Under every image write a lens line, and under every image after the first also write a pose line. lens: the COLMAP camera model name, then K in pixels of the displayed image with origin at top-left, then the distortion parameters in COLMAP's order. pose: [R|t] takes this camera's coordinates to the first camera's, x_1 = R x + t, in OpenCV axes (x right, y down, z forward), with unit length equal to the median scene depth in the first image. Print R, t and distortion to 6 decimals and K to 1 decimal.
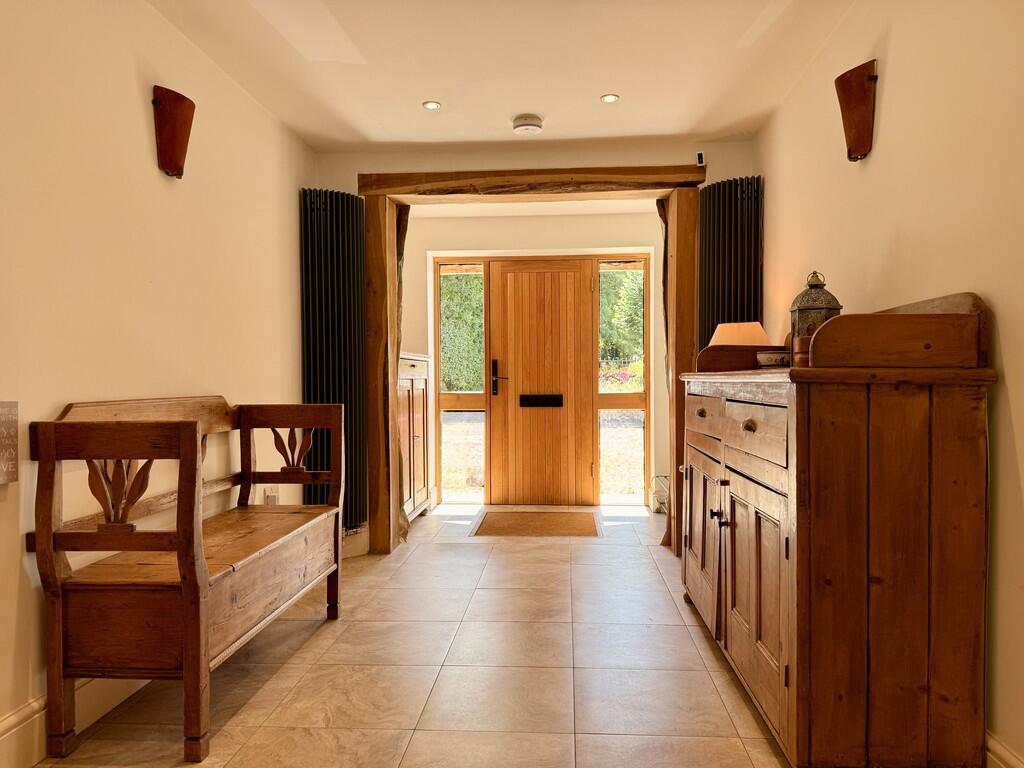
lens RADIAL K [[716.3, 0, 514.3], [0, 716.3, 385.7], [0, 0, 1]] dist [-0.001580, -0.011525]
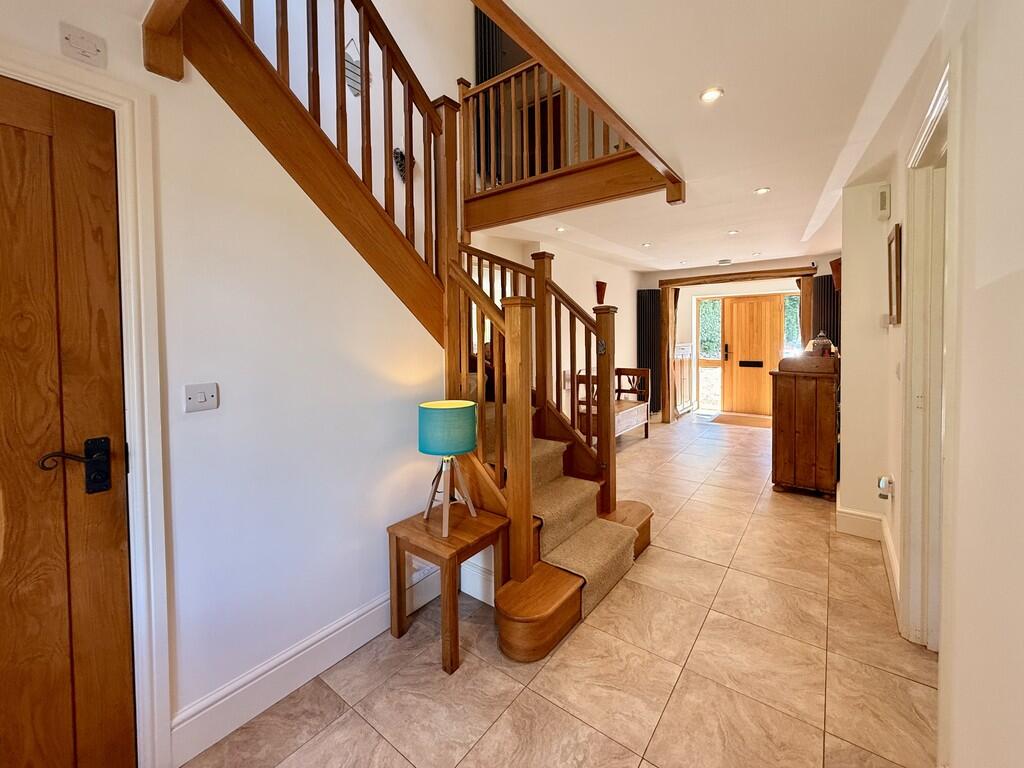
lens RADIAL K [[413.3, 0, 517.5], [0, 413.3, 345.5], [0, 0, 1]] dist [0.000253, 0.000658]
pose [[0.841791, 0.010471, -0.539702, 0.178188], [-0.003704, 0.999900, 0.013622, -0.073212], [0.539791, -0.009468, 0.841746, -0.599980]]
